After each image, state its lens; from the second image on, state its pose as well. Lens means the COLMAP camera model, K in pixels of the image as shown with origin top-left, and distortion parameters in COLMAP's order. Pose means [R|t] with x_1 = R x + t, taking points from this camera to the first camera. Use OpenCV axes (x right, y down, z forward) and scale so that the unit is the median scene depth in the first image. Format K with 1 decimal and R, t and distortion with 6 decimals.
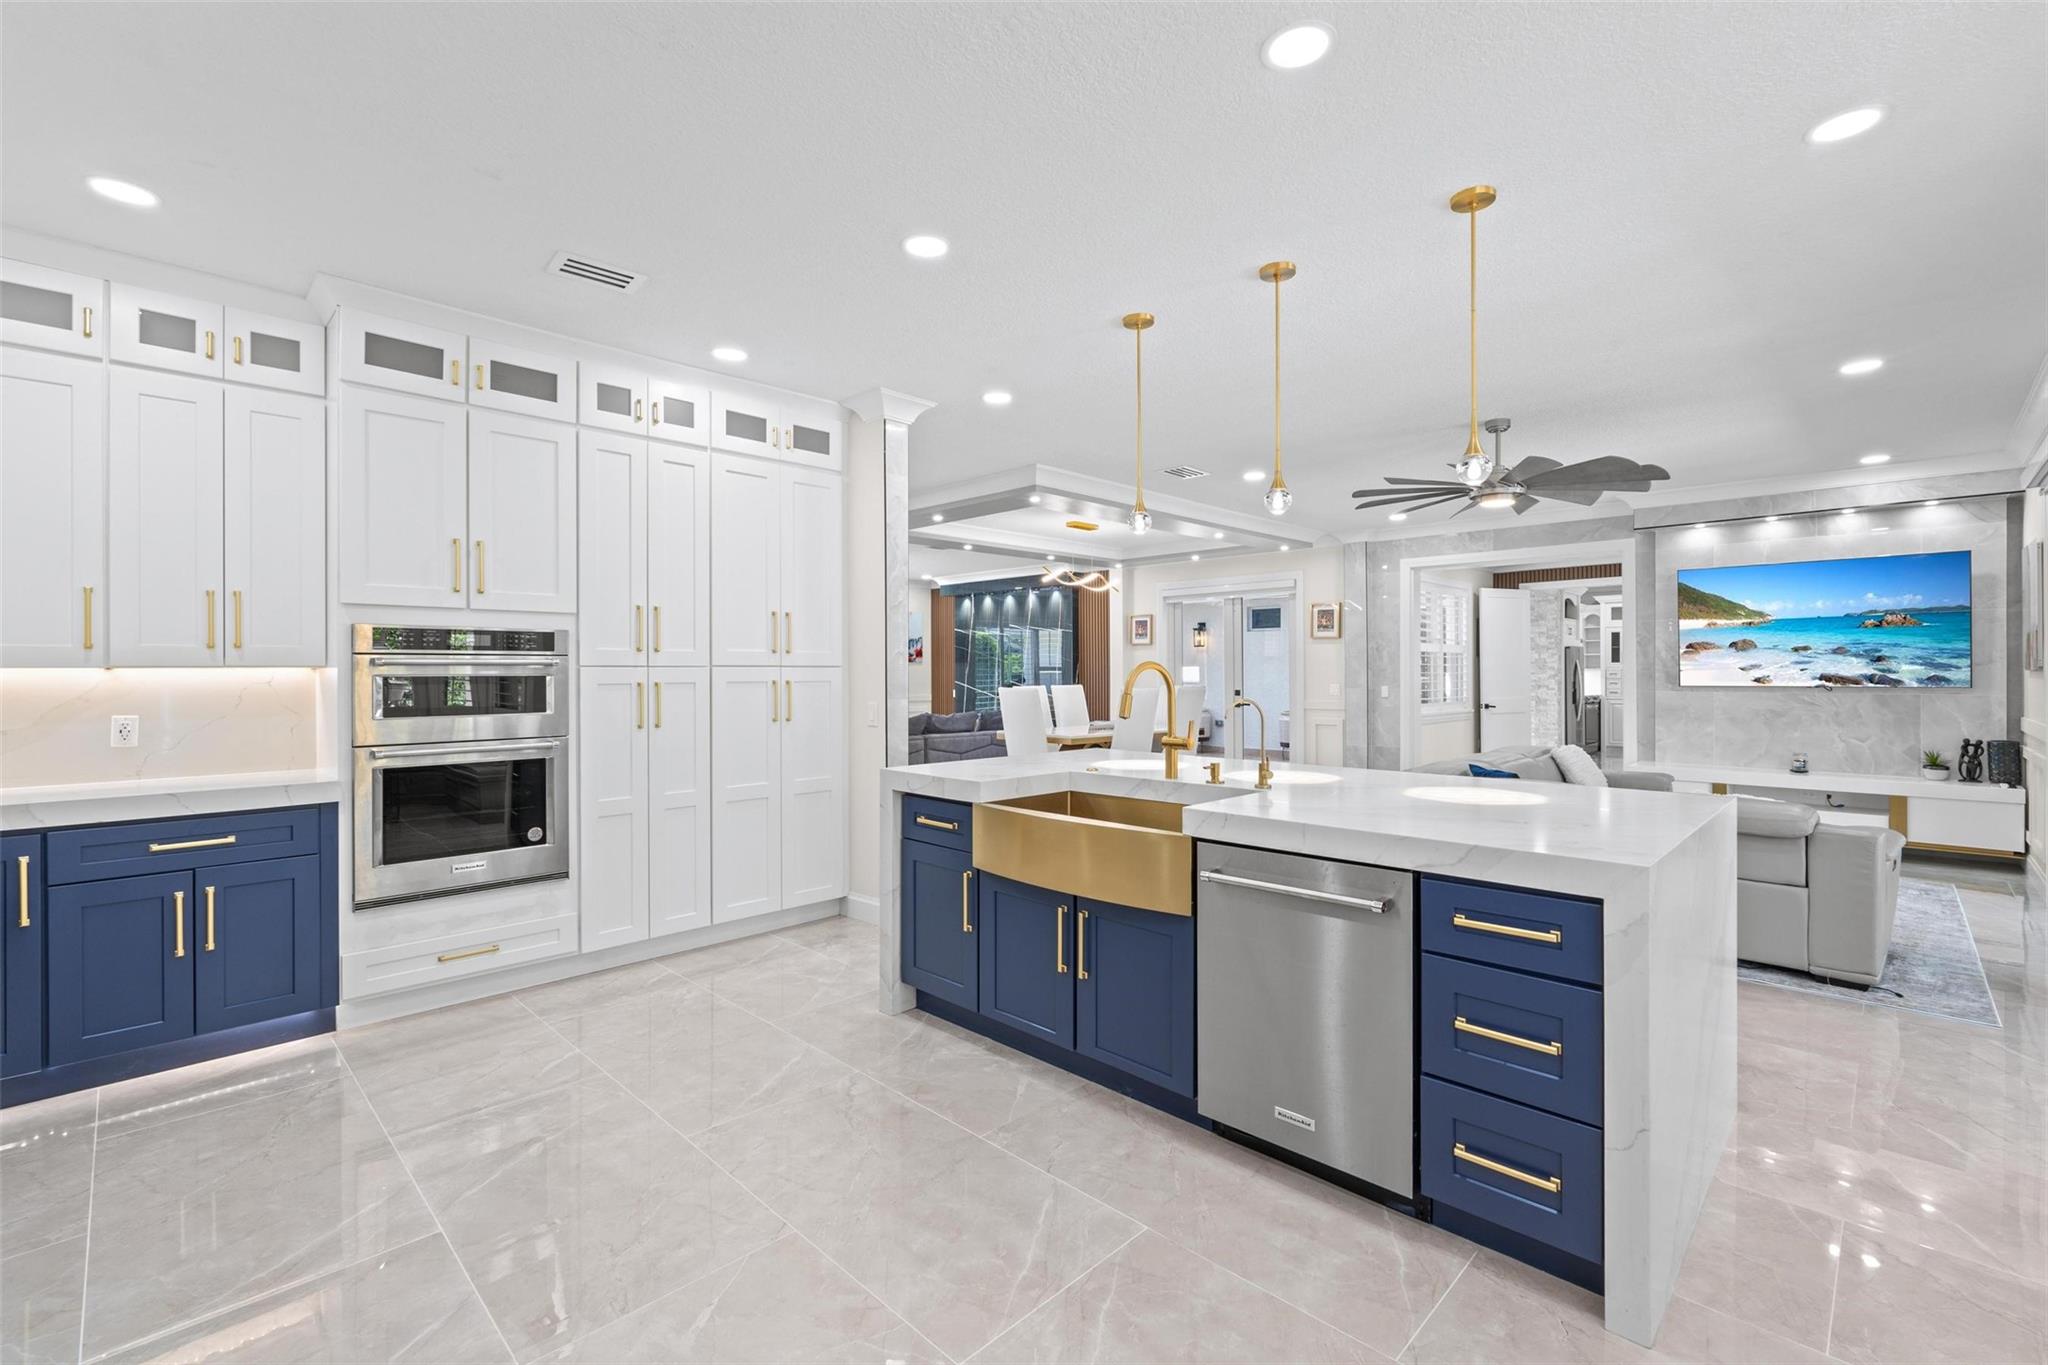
lens RADIAL K [[894.3, 0, 1027.9], [0, 894.3, 685.9], [0, 0, 1]] dist [-0.001833, -0.001199]
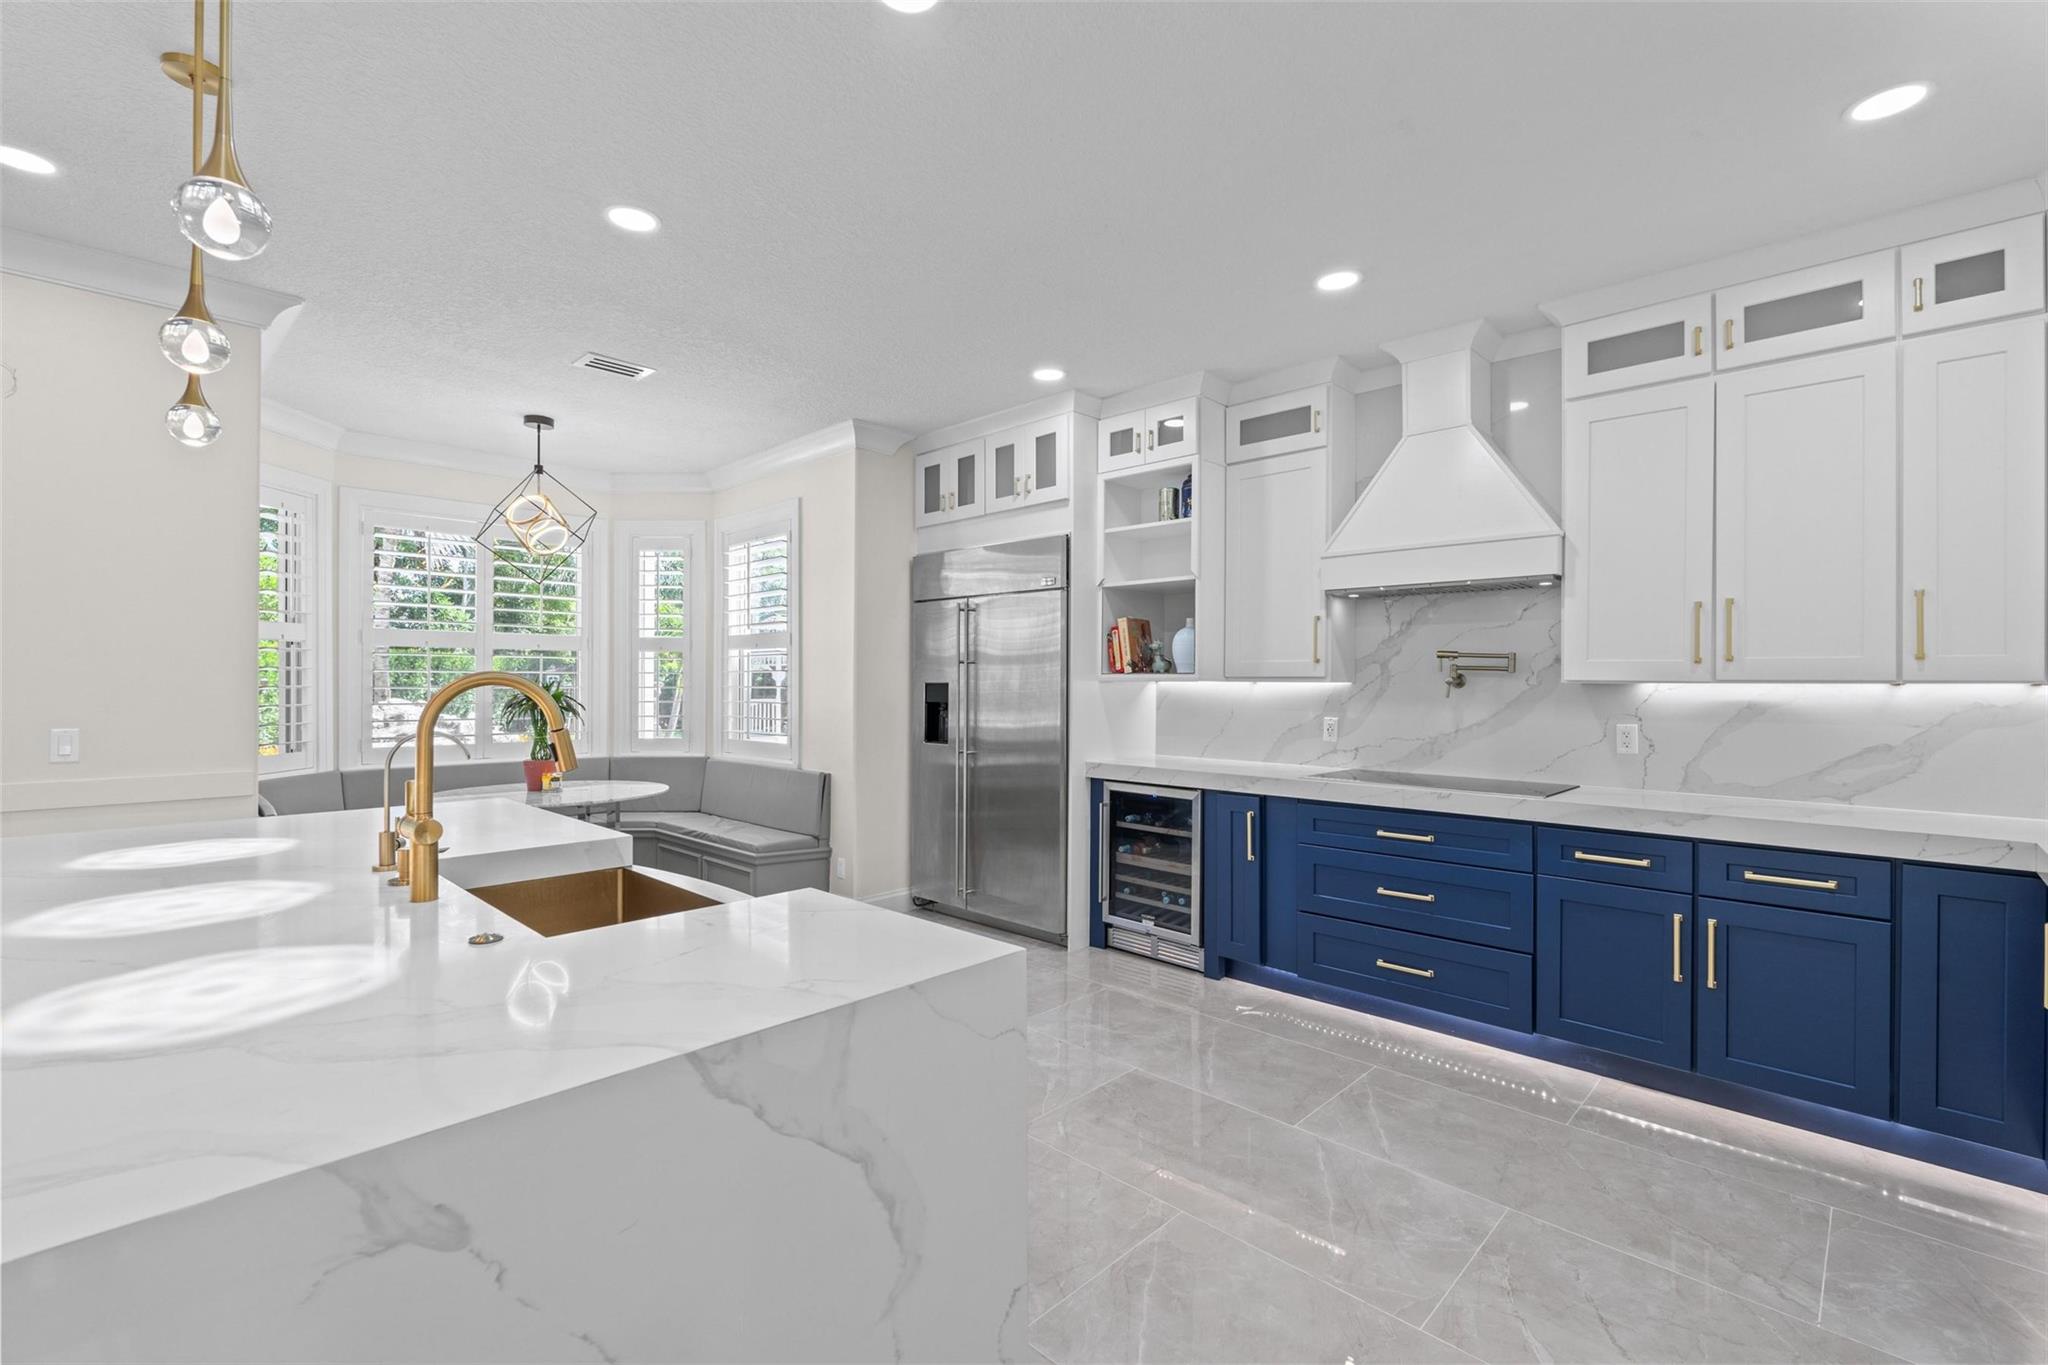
lens RADIAL K [[894.3, 0, 1020.6], [0, 894.3, 674.6], [0, 0, 1]] dist [-0.001833, -0.001199]
pose [[-0.999993, 0.001415, -0.003380, -0.089180], [0.001393, 0.999978, 0.006485, -0.013797], [0.003389, 0.006480, -0.999973, 0.758608]]
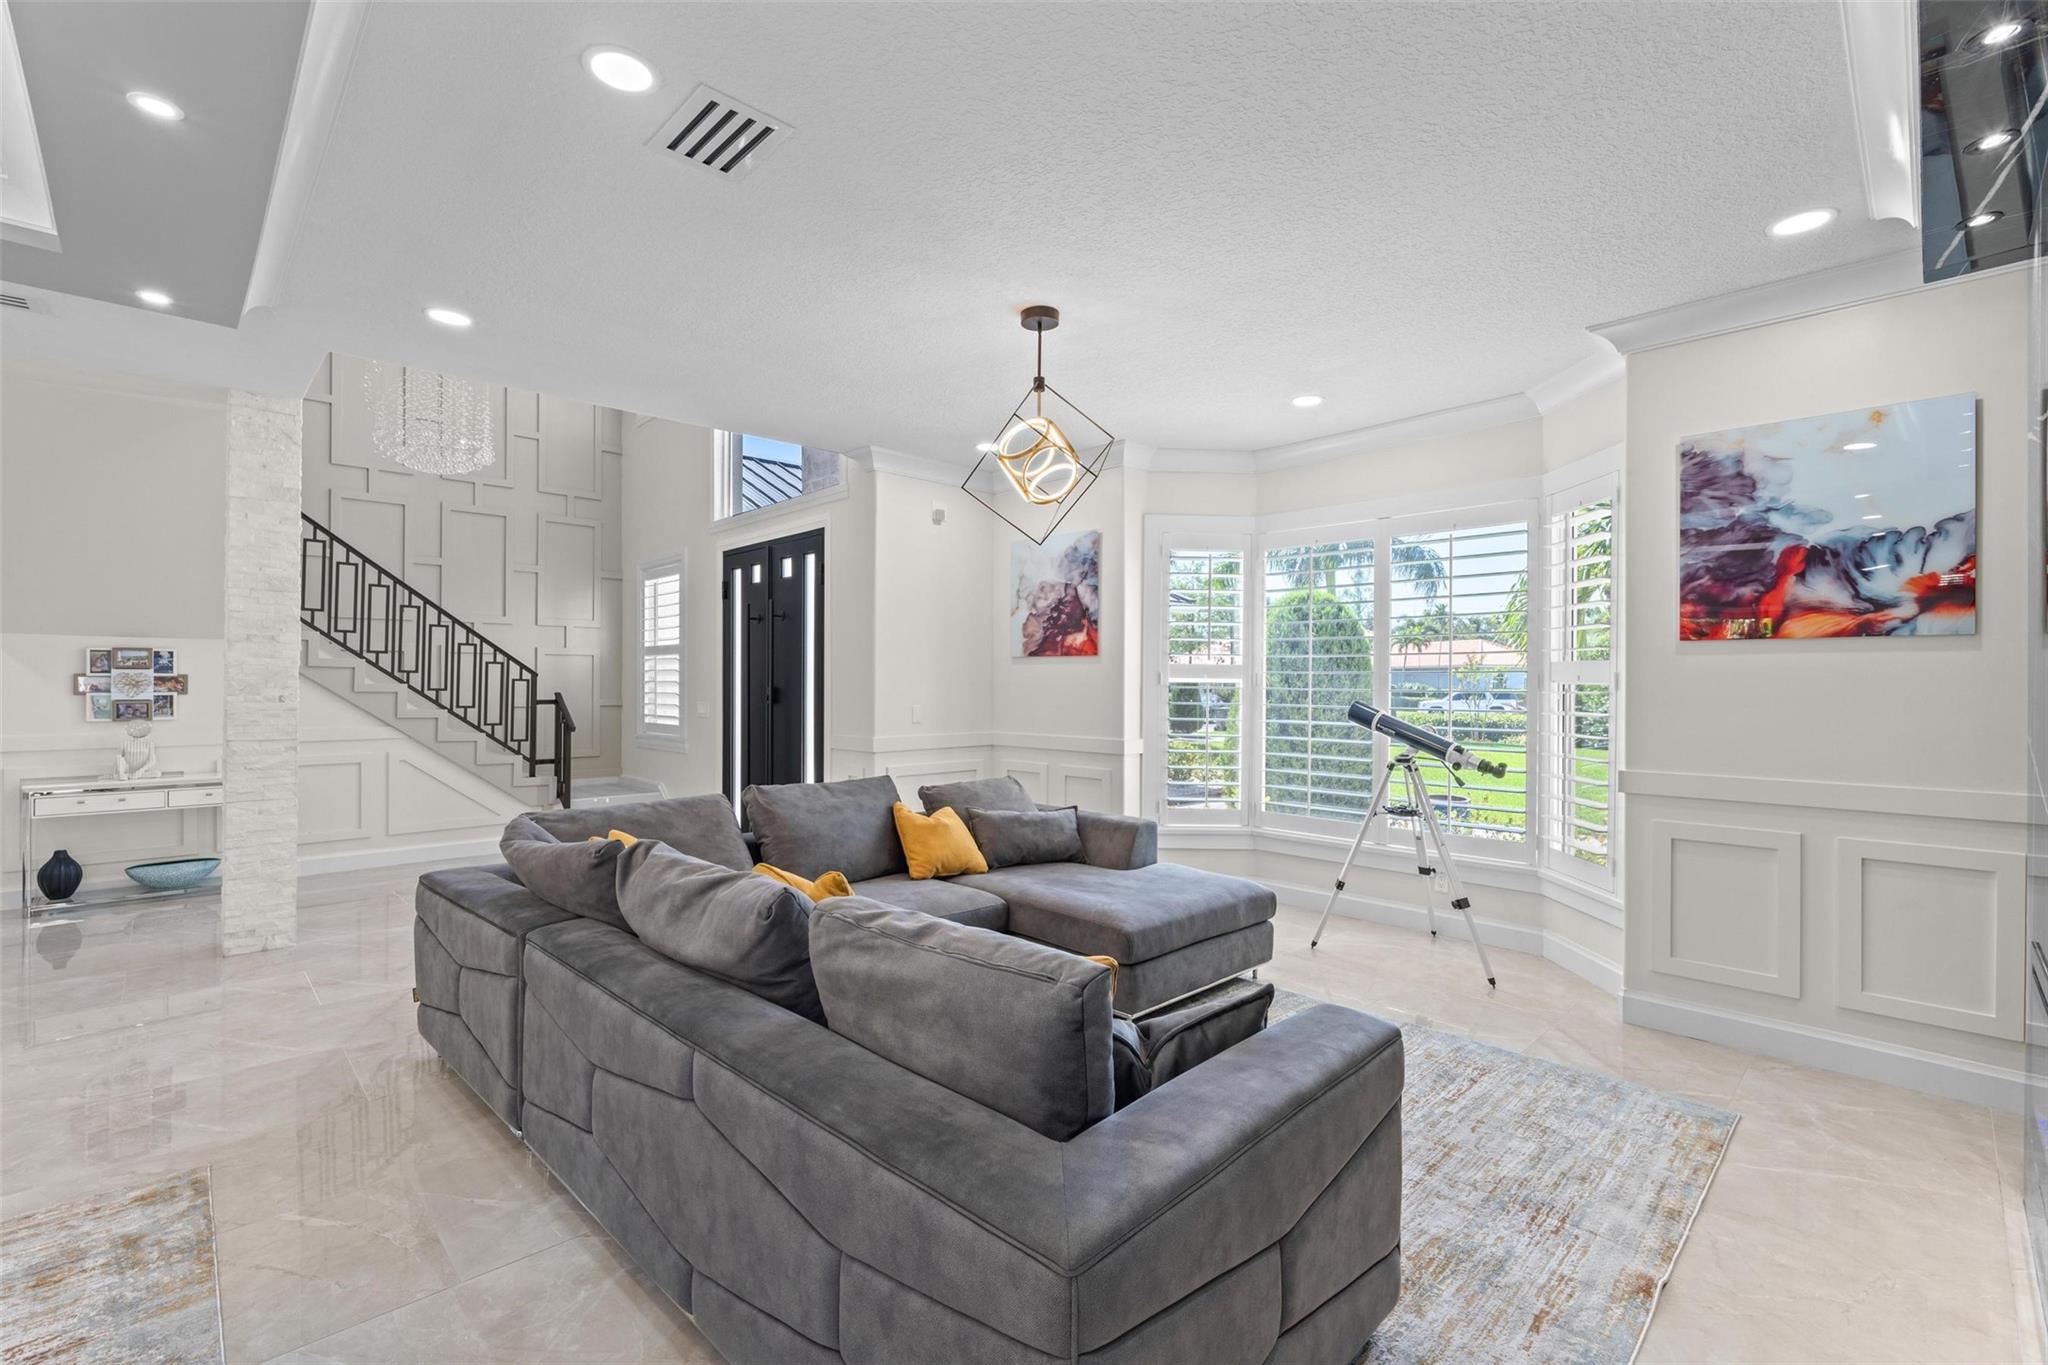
lens RADIAL K [[894.3, 0, 1027.2], [0, 894.3, 680.8], [0, 0, 1]] dist [-0.001833, -0.001199]
pose [[-0.021101, 0.001047, -0.999777, 0.206203], [-0.015274, 0.999882, 0.001370, -0.026868], [0.999661, 0.015300, -0.021083, 1.725863]]
